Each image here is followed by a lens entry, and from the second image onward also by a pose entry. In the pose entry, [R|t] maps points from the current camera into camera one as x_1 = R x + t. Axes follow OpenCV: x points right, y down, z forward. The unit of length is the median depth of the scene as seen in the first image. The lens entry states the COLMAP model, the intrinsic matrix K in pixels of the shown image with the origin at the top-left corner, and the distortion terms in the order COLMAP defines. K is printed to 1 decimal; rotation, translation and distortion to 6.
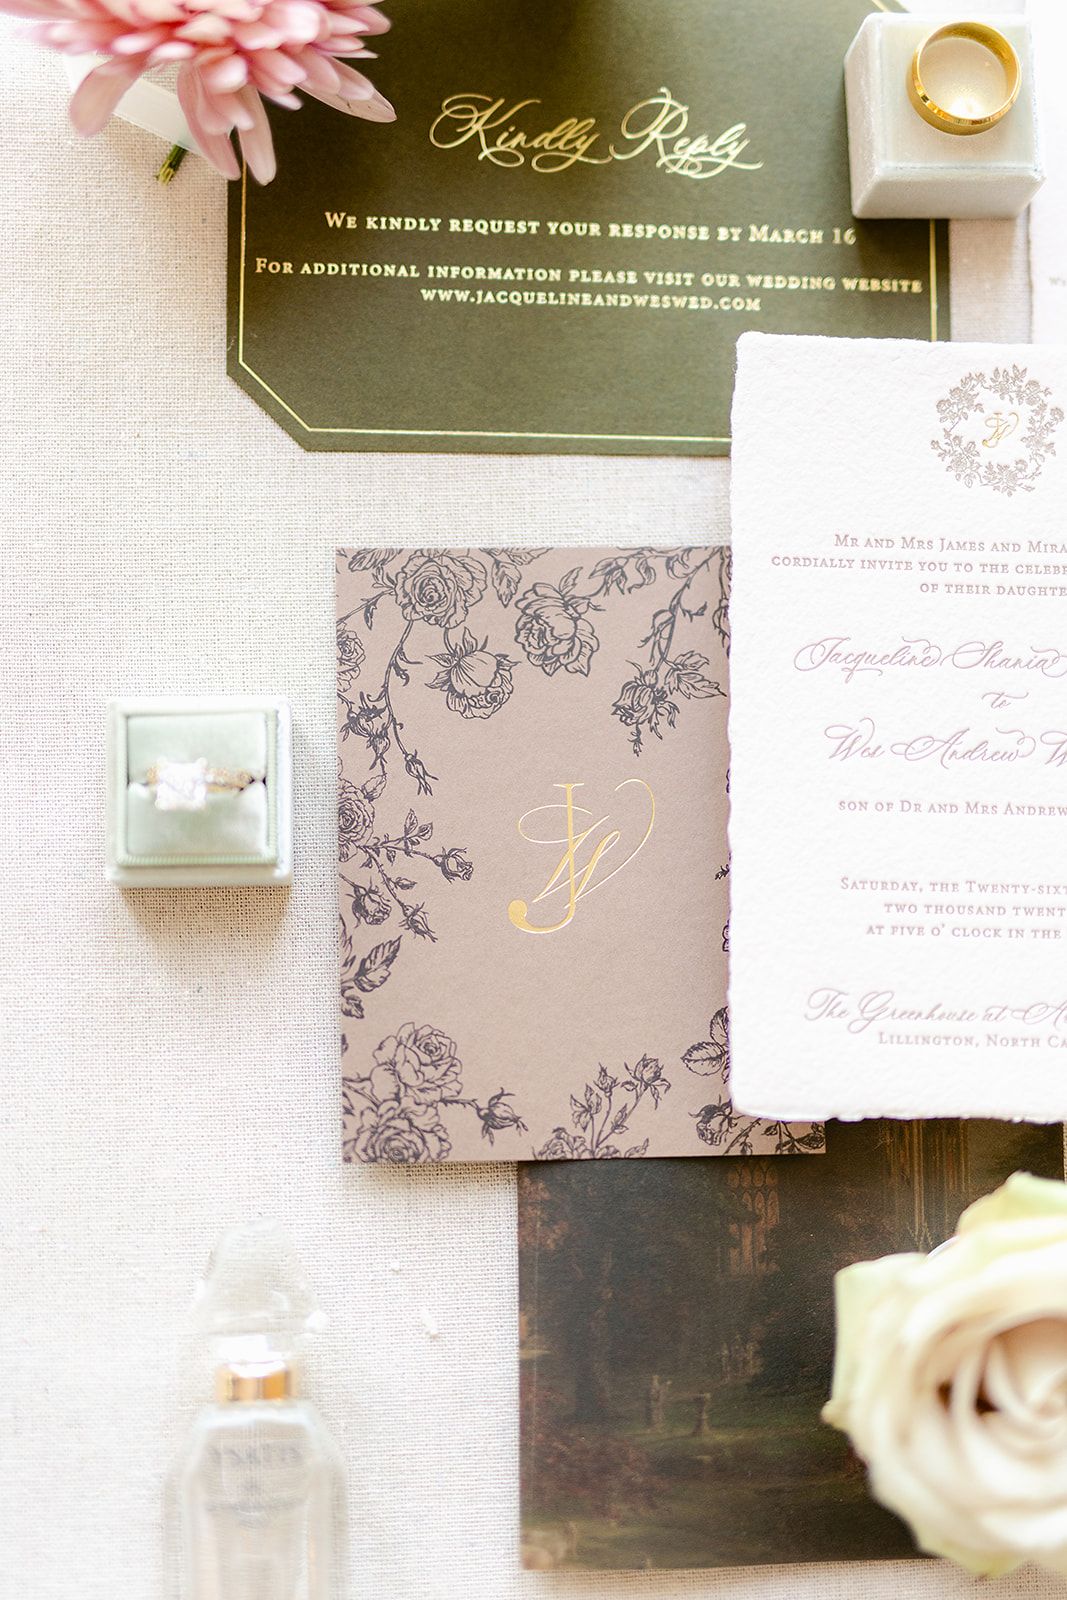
lens RADIAL K [[2255.0, 0, 532.1], [0, 2255.0, 795.6], [0, 0, 1]] dist [0.004569, -0.016419]
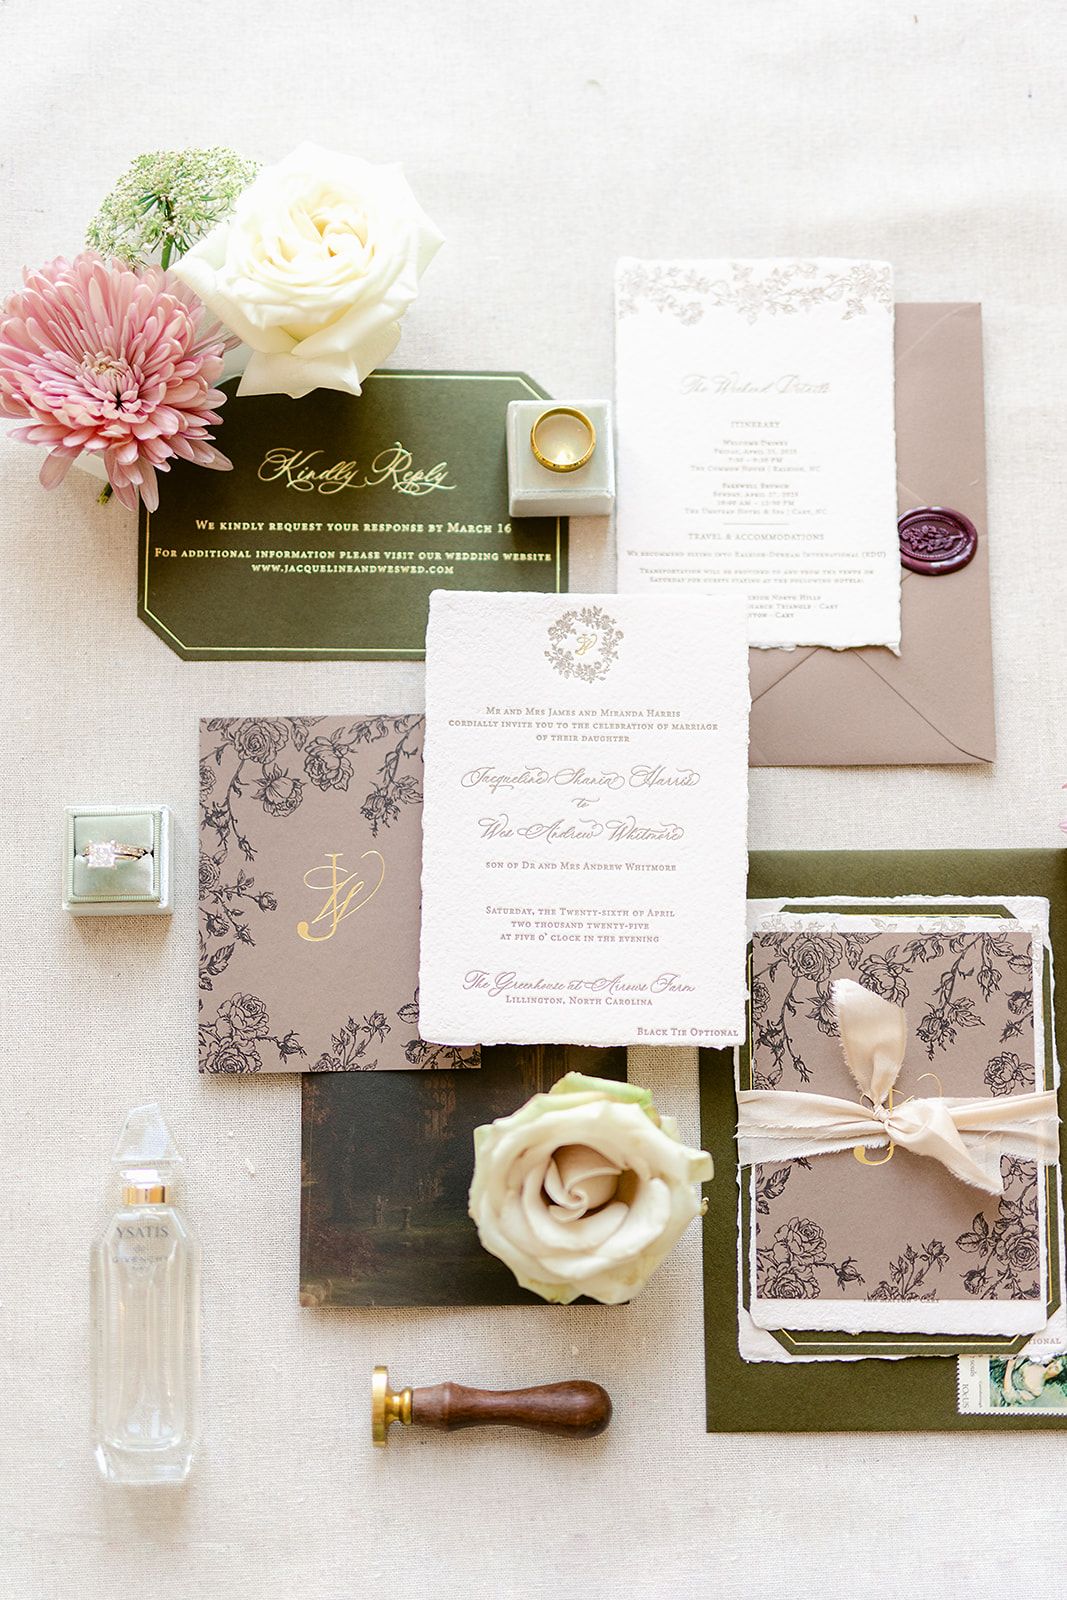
lens RADIAL K [[2286.2, 0, 532.8], [0, 2286.2, 848.6], [0, 0, 1]] dist [0.002460, 0.024723]
pose [[0.998884, -0.008218, -0.046500, 0.246375], [0.006809, 0.999515, -0.030378, 0.044047], [0.046727, 0.030027, 0.998456, -0.720442]]
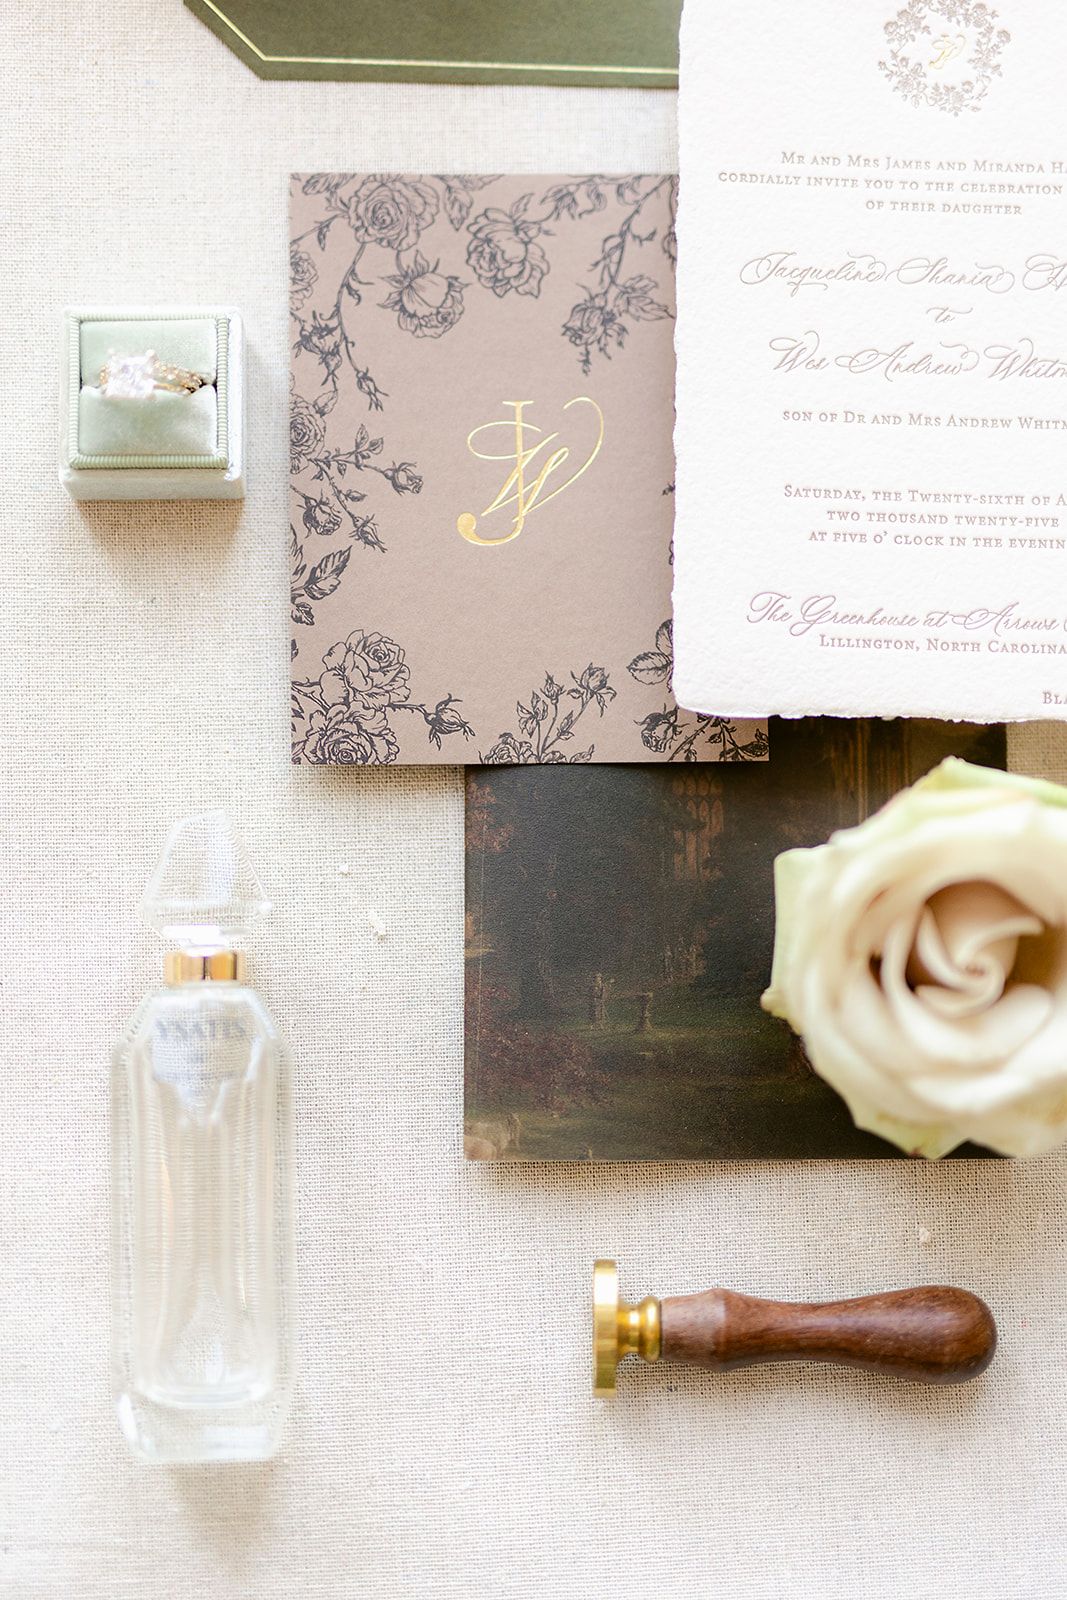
lens RADIAL K [[2255.0, 0, 532.1], [0, 2255.0, 795.6], [0, 0, 1]] dist [0.004569, -0.016419]
pose [[0.999876, 0.003200, -0.015445, 0.038629], [-0.003054, 0.999951, 0.009434, 0.161498], [0.015474, -0.009385, 0.999836, -0.014478]]
